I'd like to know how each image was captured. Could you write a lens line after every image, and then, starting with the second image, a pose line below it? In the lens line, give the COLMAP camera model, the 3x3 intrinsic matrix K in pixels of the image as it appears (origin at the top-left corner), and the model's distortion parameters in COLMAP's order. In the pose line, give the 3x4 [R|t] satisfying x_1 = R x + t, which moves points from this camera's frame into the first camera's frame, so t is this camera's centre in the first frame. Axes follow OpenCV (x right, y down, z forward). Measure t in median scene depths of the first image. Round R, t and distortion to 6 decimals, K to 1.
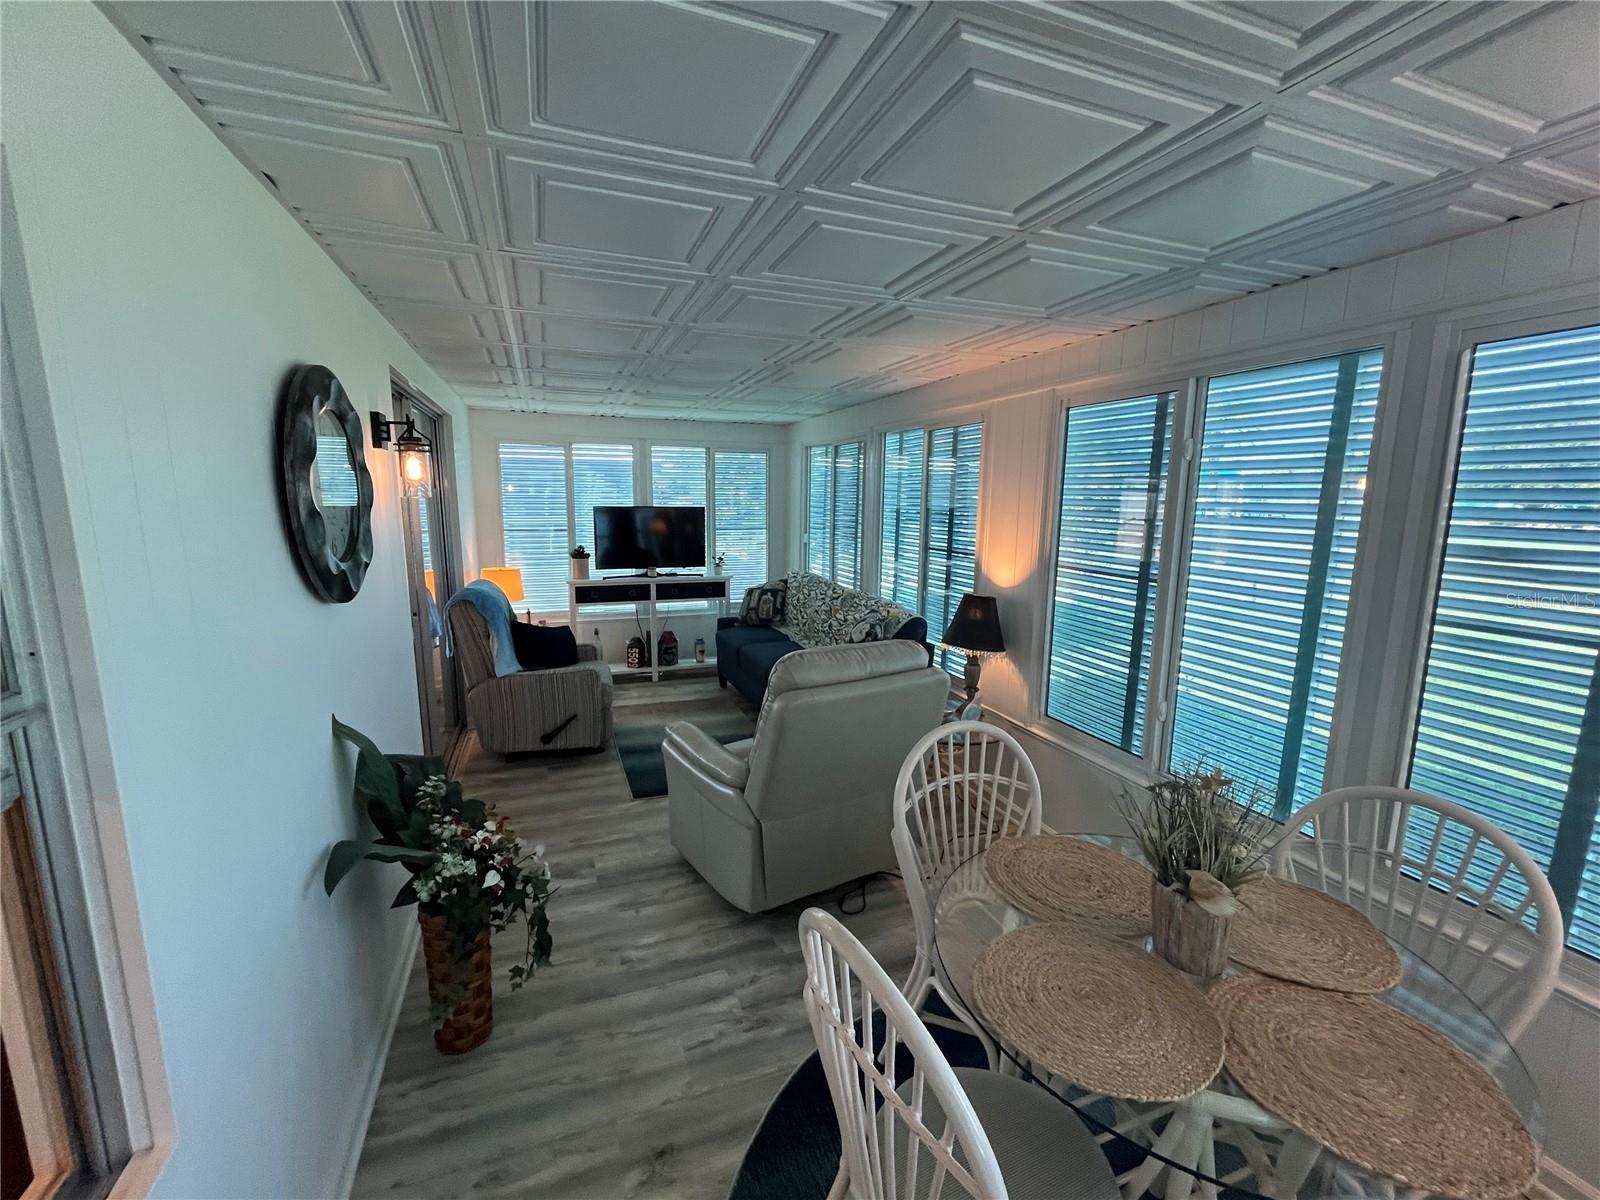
lens RADIAL K [[661.4, 0, 799.2], [0, 661.4, 603.2], [0, 0, 1]] dist [-0.001965, -0.000231]
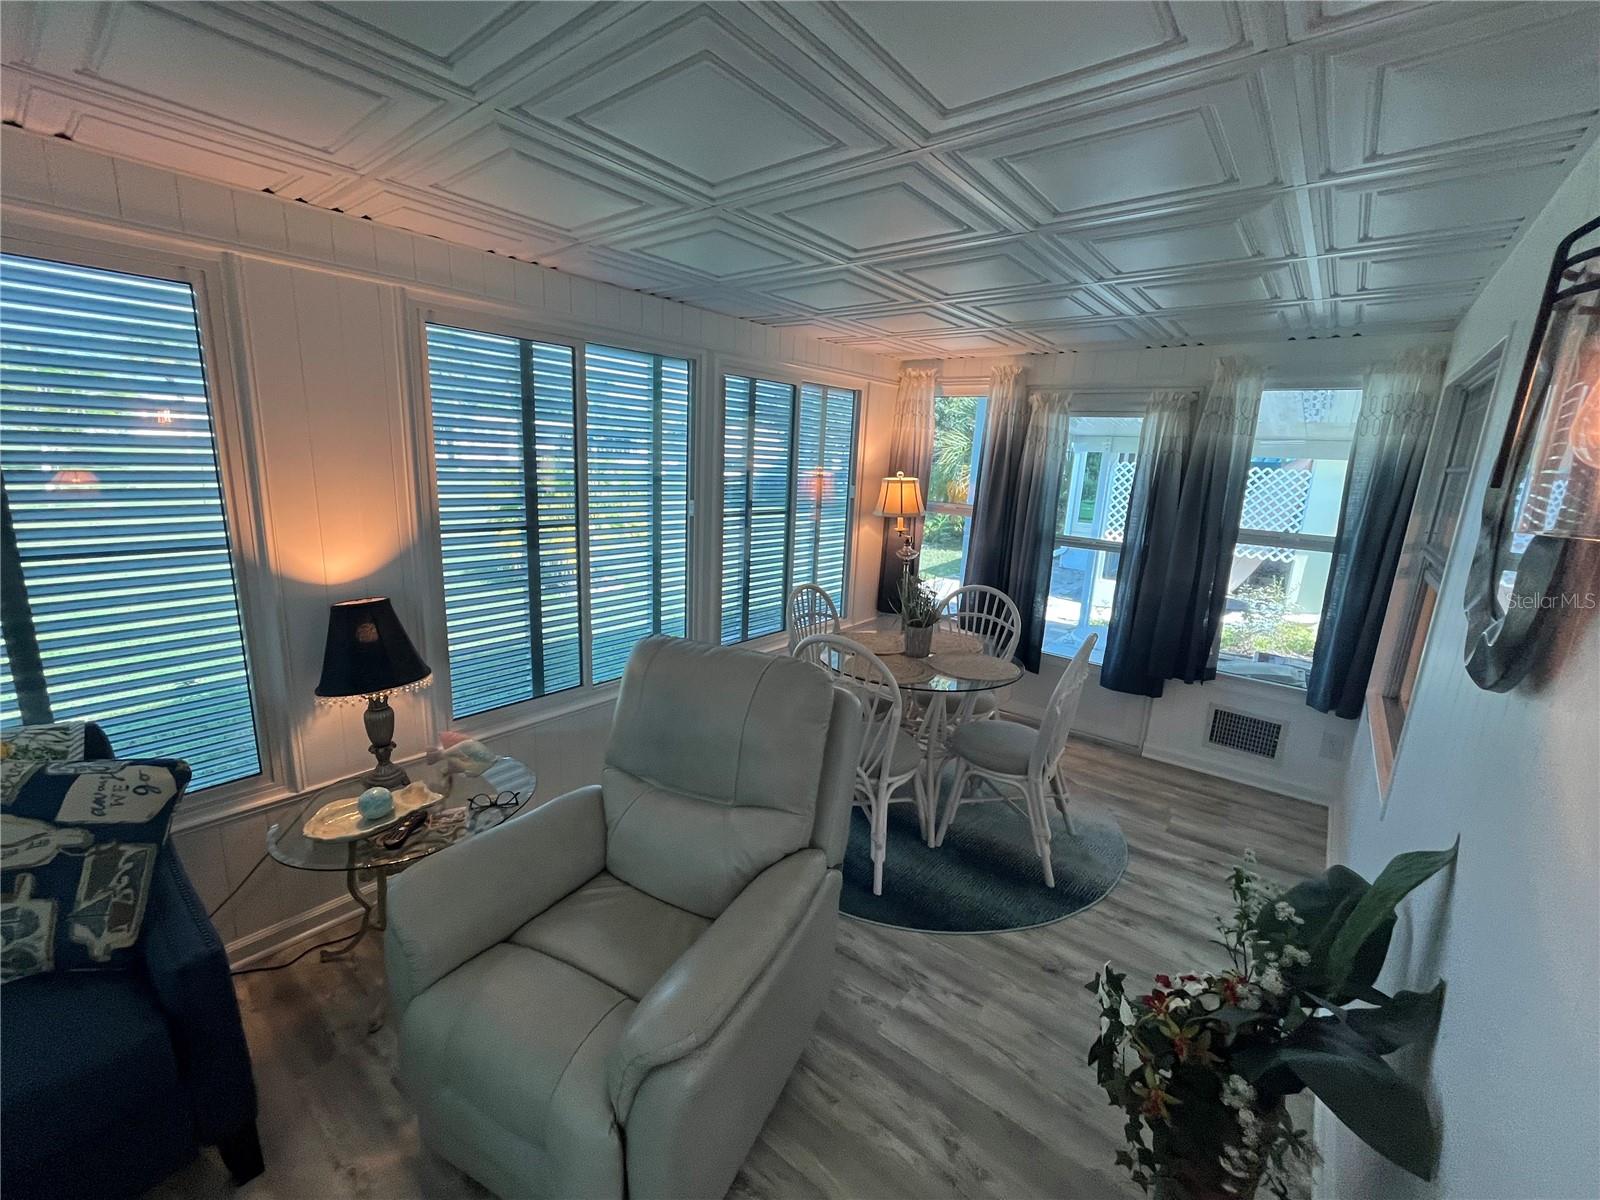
lens RADIAL K [[661.4, 0, 805.3], [0, 661.4, 608.8], [0, 0, 1]] dist [-0.001965, -0.000231]
pose [[-0.508210, -0.225750, 0.831119, -0.720858], [0.085258, 0.947106, 0.309387, -0.255787], [-0.857003, 0.228093, -0.462082, 1.499206]]
